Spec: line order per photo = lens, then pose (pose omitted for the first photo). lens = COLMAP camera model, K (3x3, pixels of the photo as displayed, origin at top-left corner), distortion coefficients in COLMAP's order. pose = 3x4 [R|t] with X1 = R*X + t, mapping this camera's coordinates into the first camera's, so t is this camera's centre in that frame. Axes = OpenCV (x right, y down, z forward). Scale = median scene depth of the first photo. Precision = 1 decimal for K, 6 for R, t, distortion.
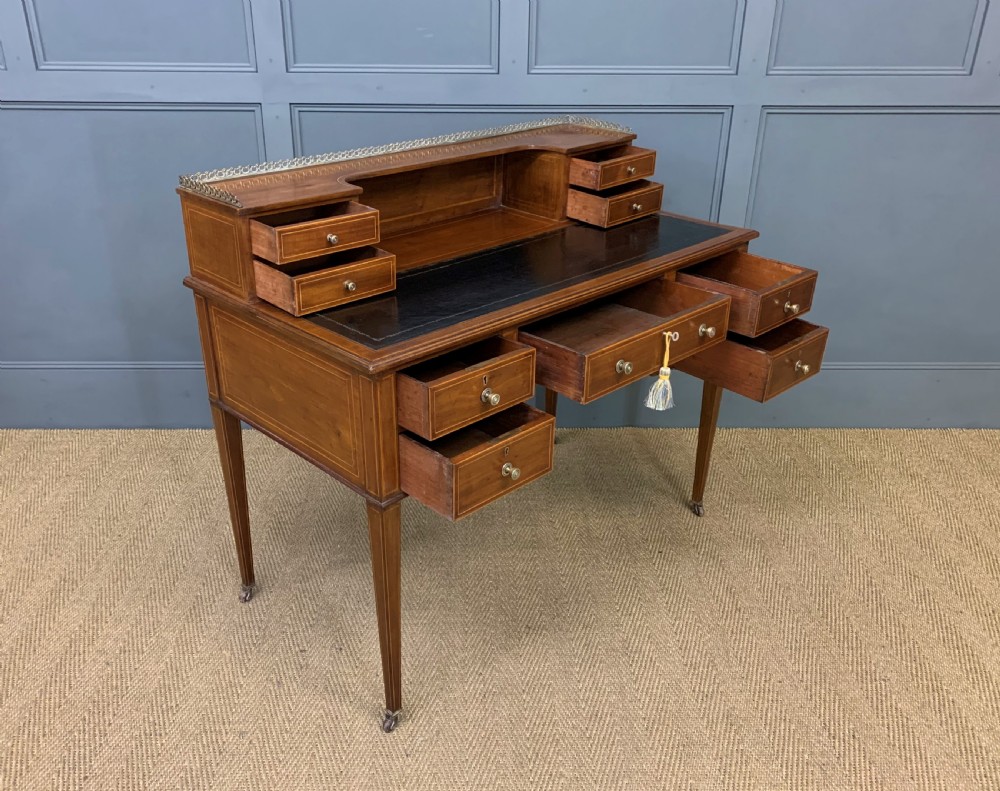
lens RADIAL K [[864.0, 0, 476.8], [0, 864.0, 390.6], [0, 0, 1]] dist [0.012830, 0.004706]
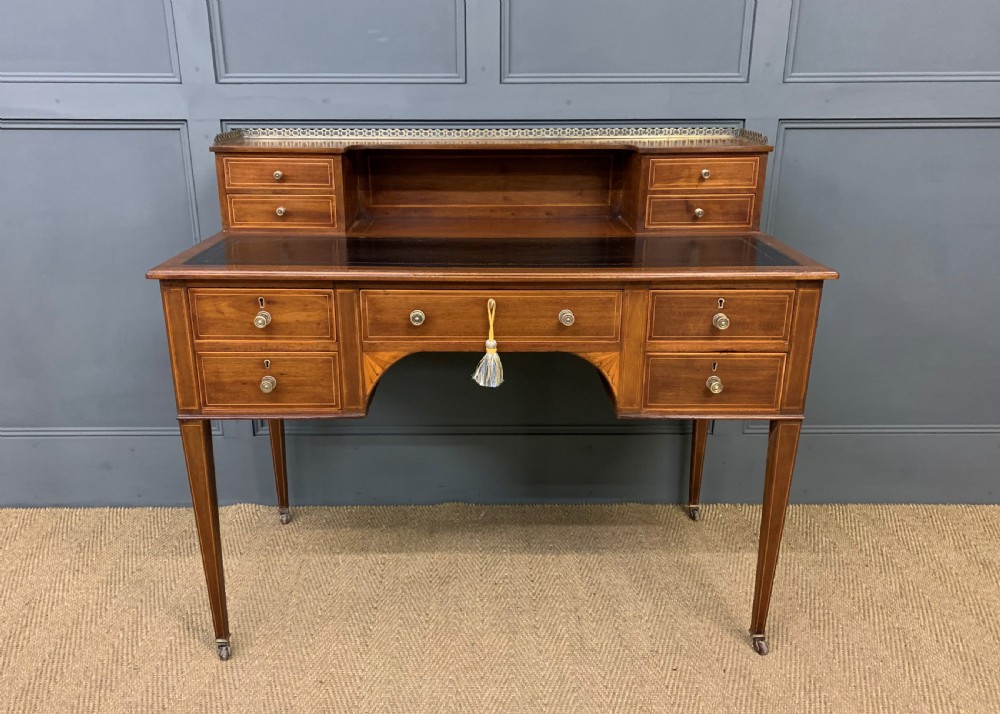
lens RADIAL K [[809.4, 0, 485.6], [0, 809.4, 378.8], [0, 0, 1]] dist [0.023775, -0.008279]
pose [[0.999923, -0.005255, -0.011218, 0.055987], [0.004023, 0.994239, -0.107108, 0.007790], [0.011716, 0.107054, 0.994184, 0.259669]]
